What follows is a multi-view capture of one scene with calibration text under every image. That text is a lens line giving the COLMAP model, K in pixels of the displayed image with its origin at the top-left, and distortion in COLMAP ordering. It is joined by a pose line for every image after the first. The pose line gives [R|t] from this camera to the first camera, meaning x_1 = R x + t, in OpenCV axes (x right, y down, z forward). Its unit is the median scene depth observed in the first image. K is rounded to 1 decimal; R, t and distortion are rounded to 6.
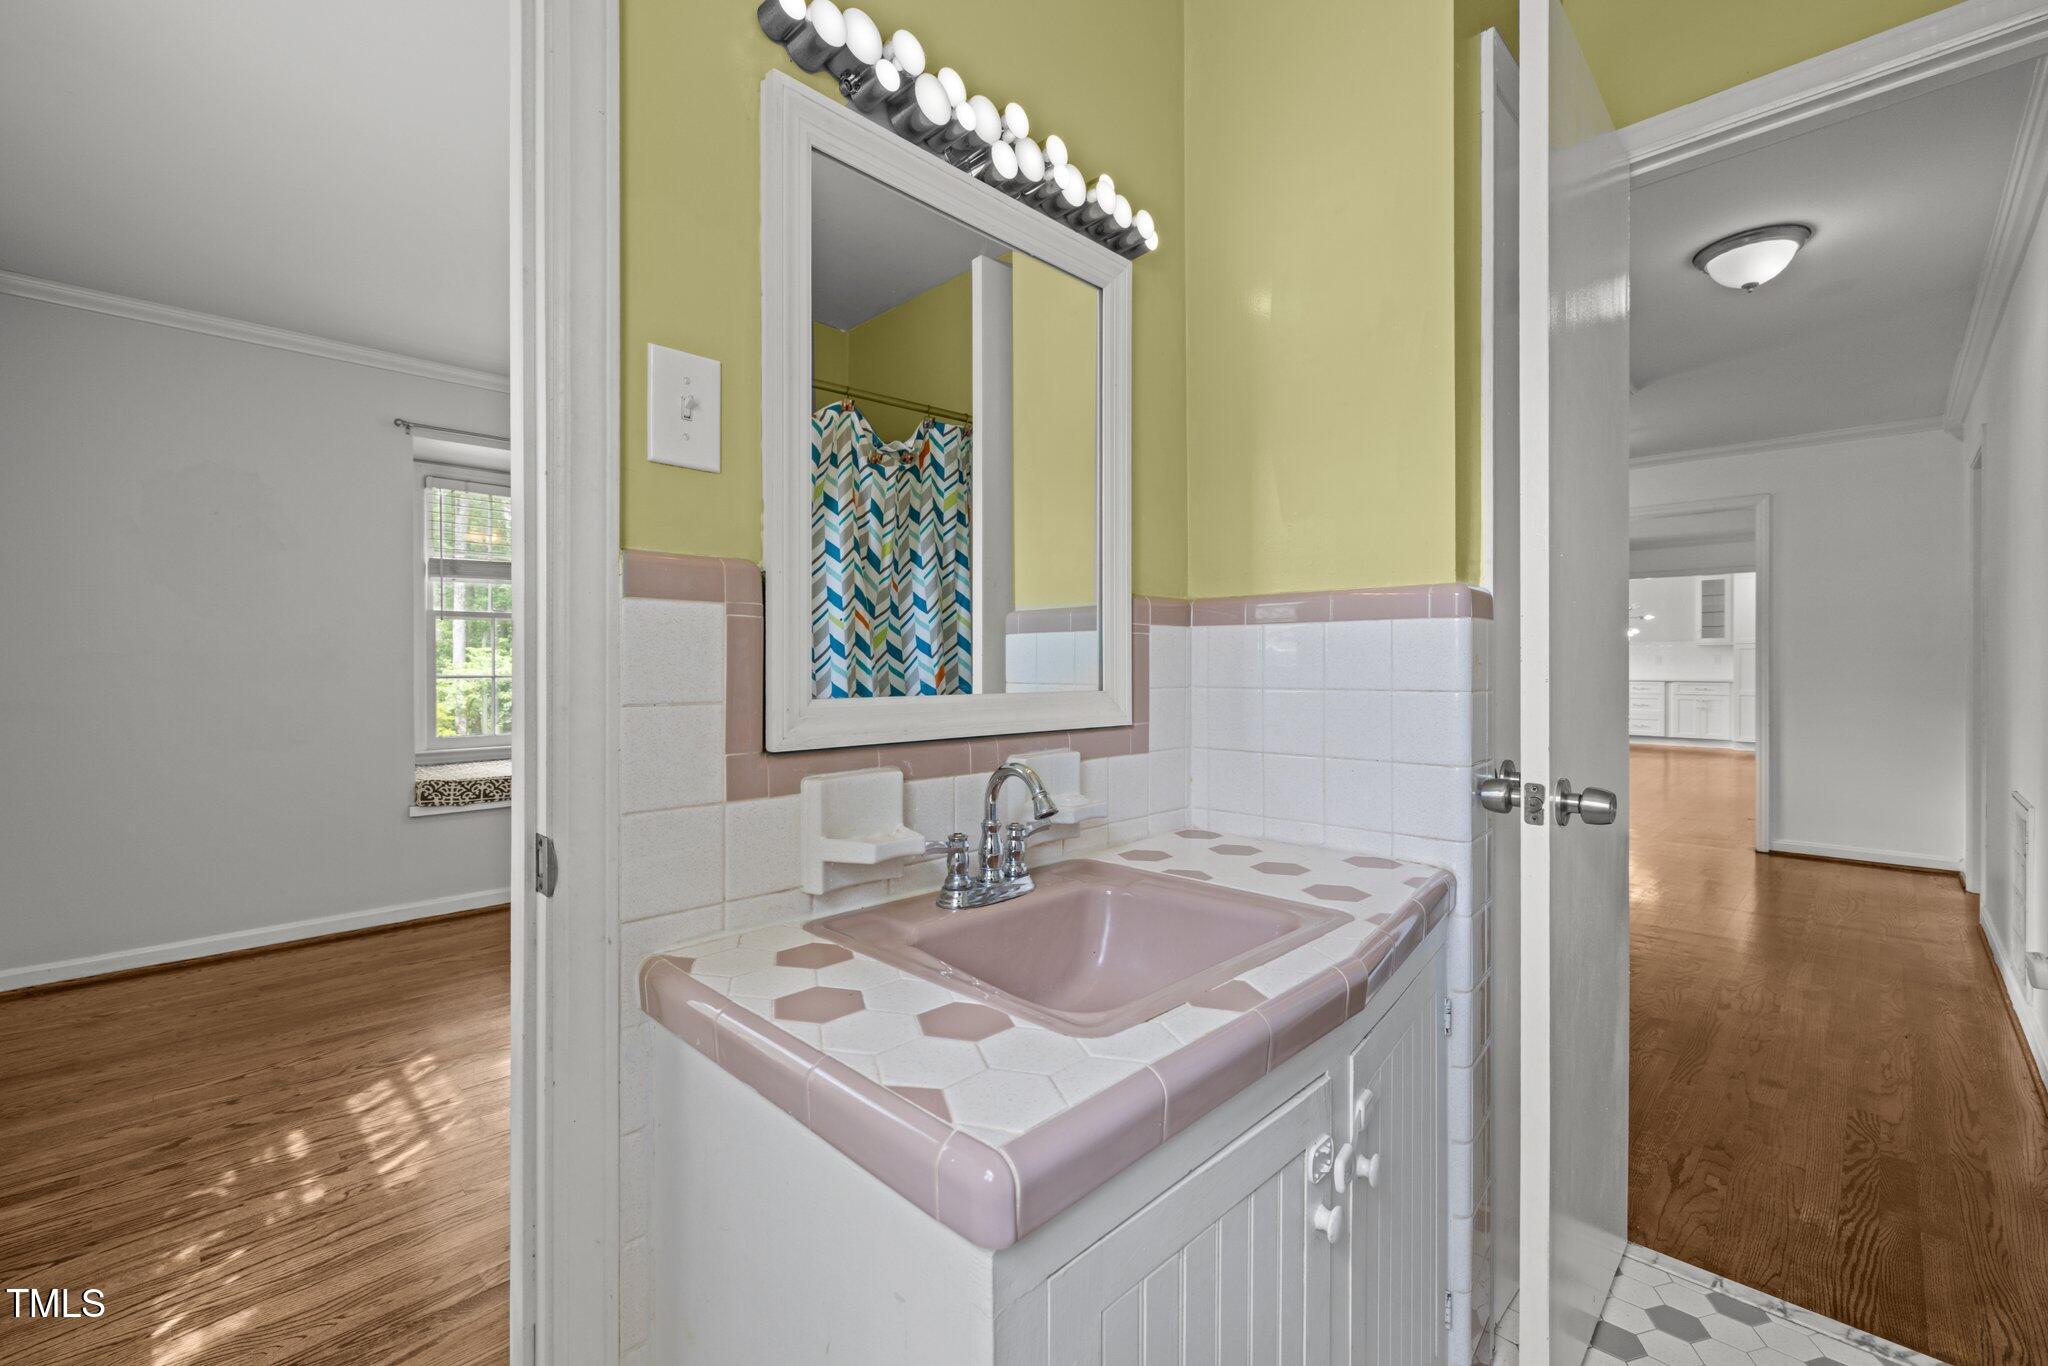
lens RADIAL K [[865.2, 0, 1028.1], [0, 865.2, 667.7], [0, 0, 1]] dist [0.002285, 0.000407]
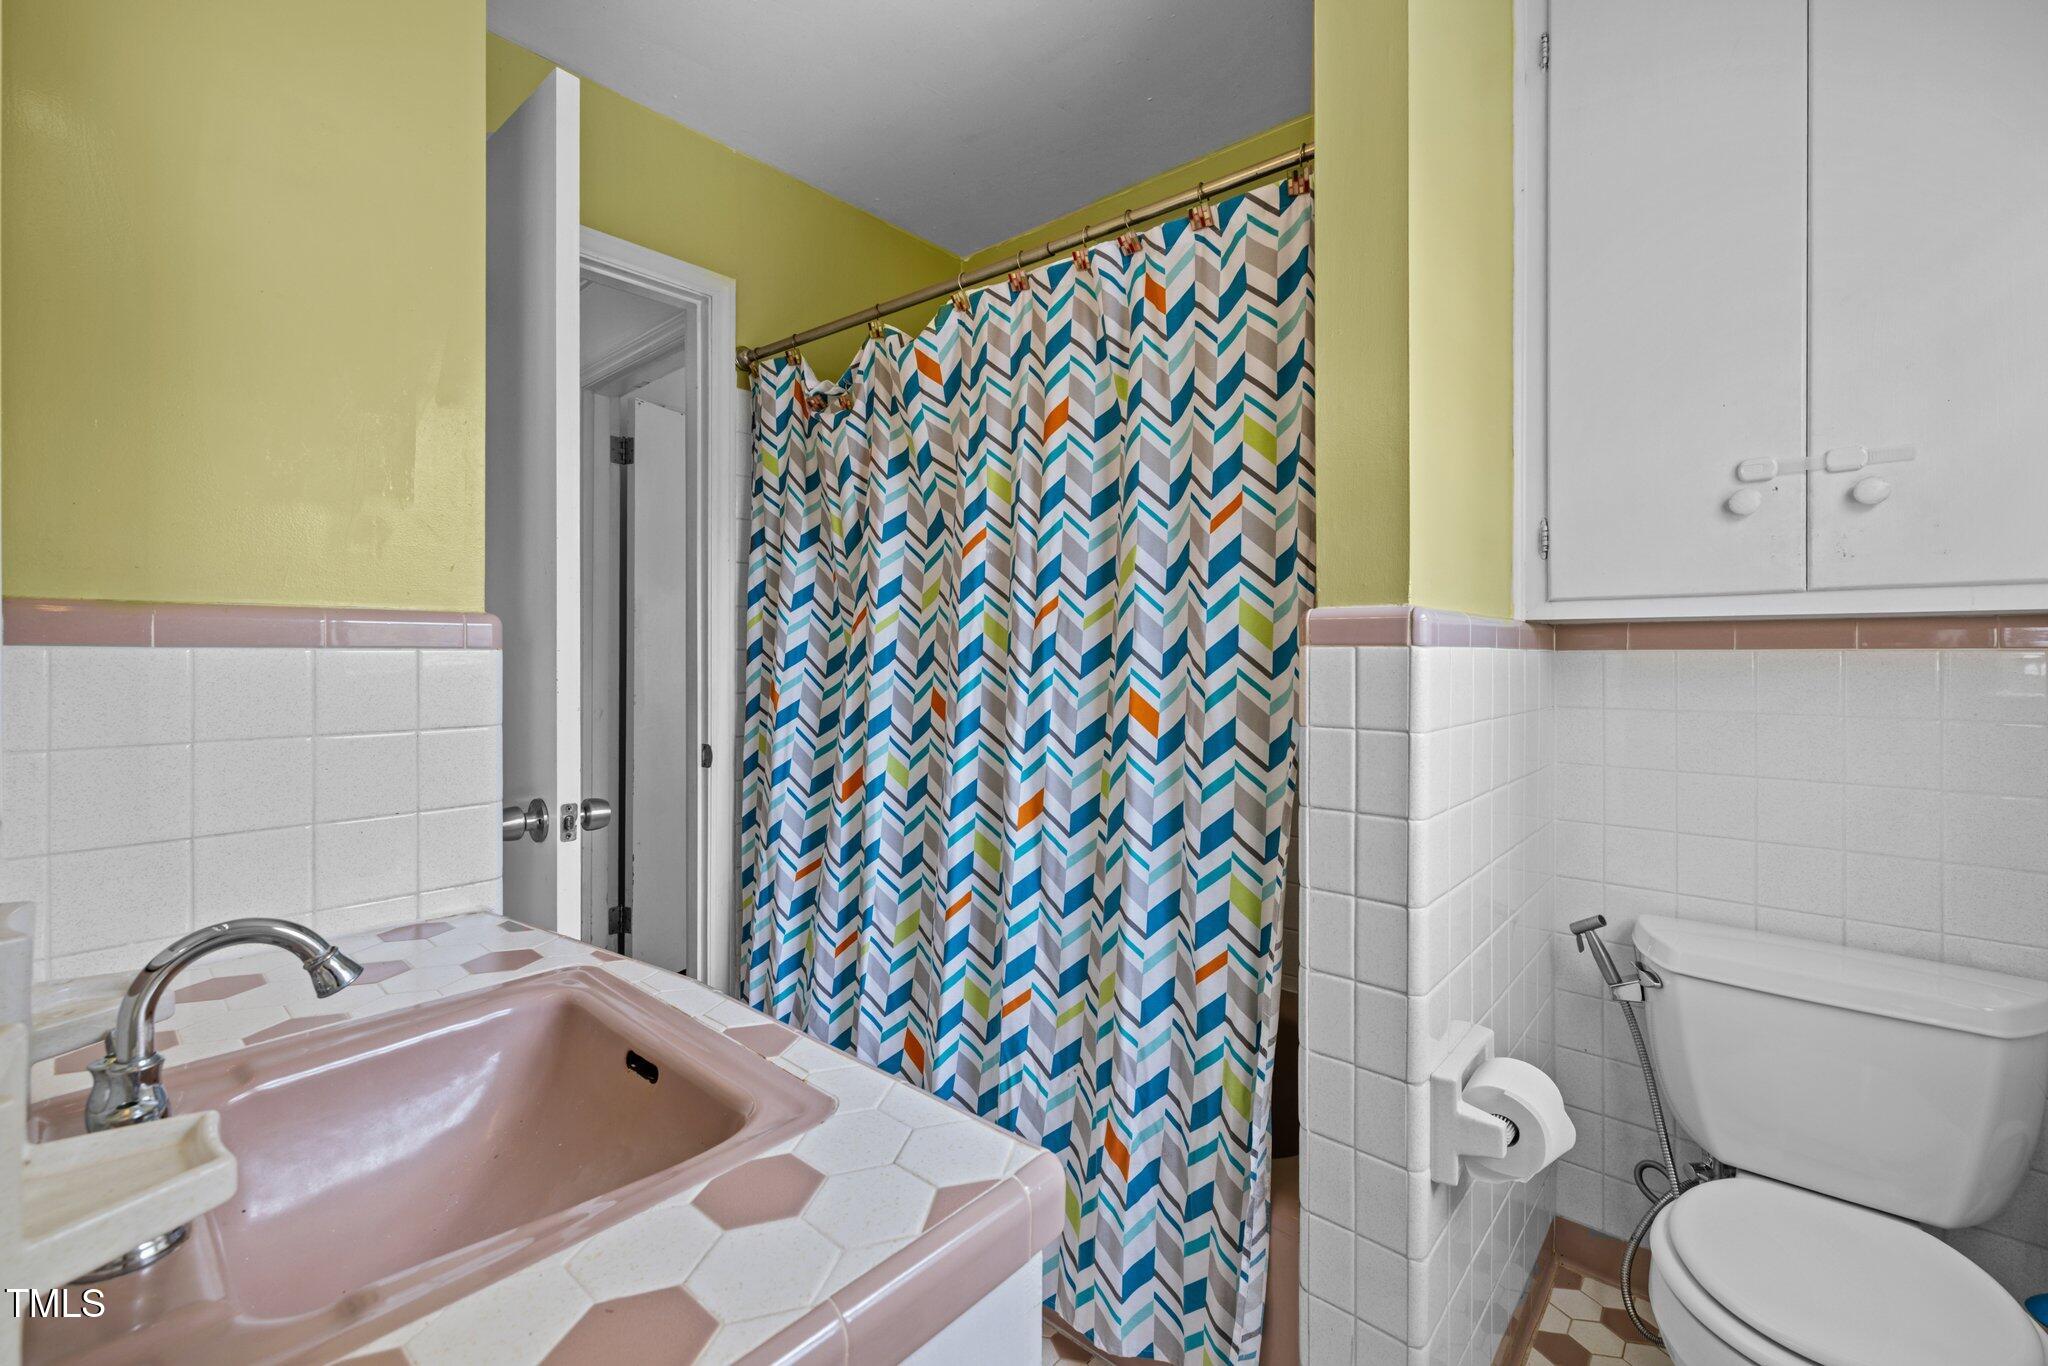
lens RADIAL K [[854.8, 0, 1020.1], [0, 854.8, 677.5], [0, 0, 1]] dist [-0.000109, 0.000244]
pose [[-0.051920, -0.023531, 0.998374, -1.014321], [0.004649, 0.999706, 0.023804, -0.096506], [-0.998640, 0.005878, -0.051795, 0.938429]]
